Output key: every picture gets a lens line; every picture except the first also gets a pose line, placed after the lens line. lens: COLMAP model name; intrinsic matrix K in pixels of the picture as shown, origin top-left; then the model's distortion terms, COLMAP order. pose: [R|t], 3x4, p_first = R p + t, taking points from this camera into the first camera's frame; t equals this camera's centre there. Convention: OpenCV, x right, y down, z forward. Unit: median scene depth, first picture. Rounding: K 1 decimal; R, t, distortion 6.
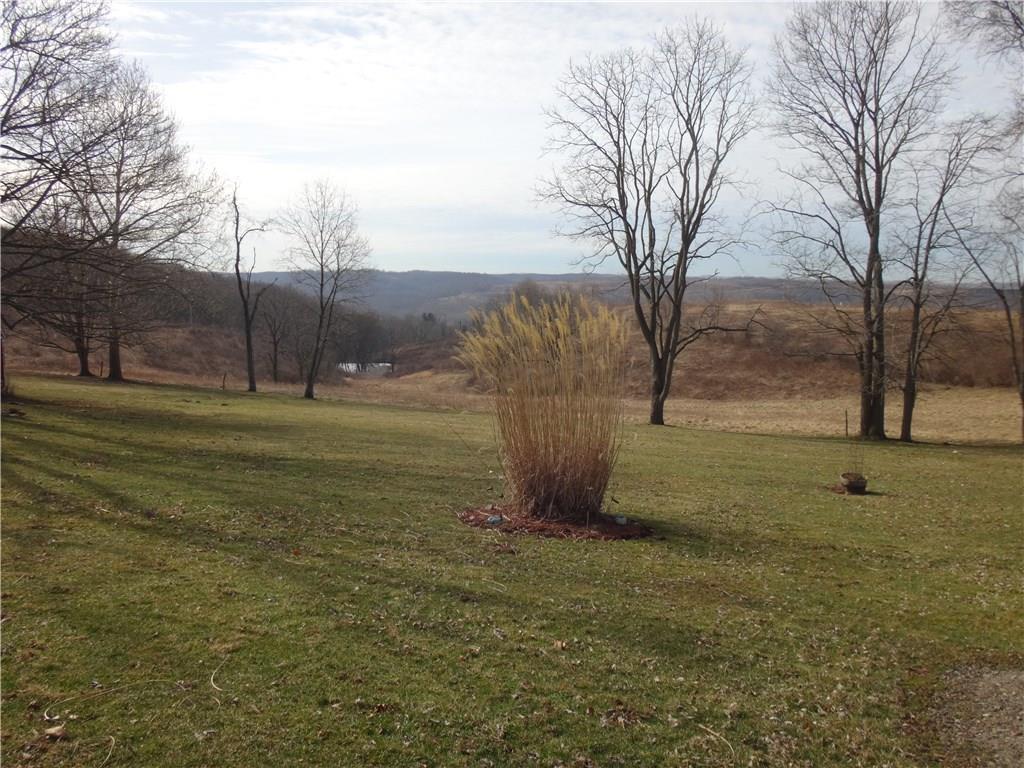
lens RADIAL K [[778.9, 0, 512.0], [0, 778.9, 384.0], [0, 0, 1]] dist [-0.009035, 0.082154]
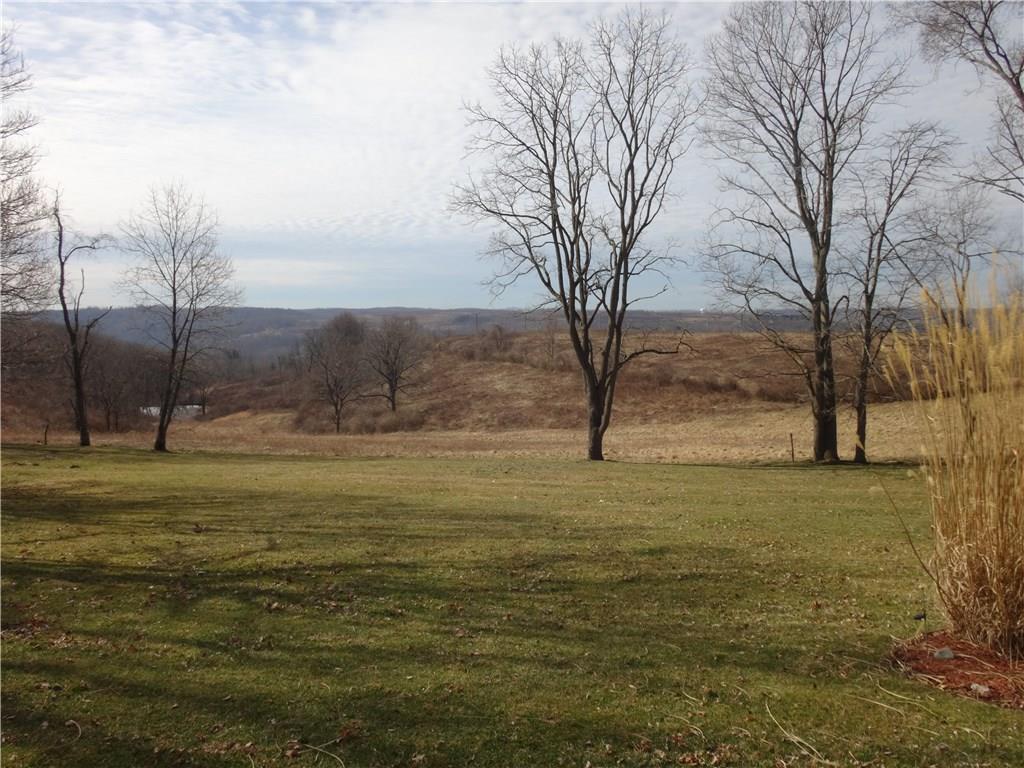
lens RADIAL K [[798.2, 0, 512.0], [0, 798.2, 384.0], [0, 0, 1]] dist [-0.015950, -0.005142]
pose [[0.974801, -0.034997, 0.220316, -0.081156], [0.044298, 0.998317, -0.037419, -0.003848], [-0.218636, 0.046236, 0.974711, 0.098070]]
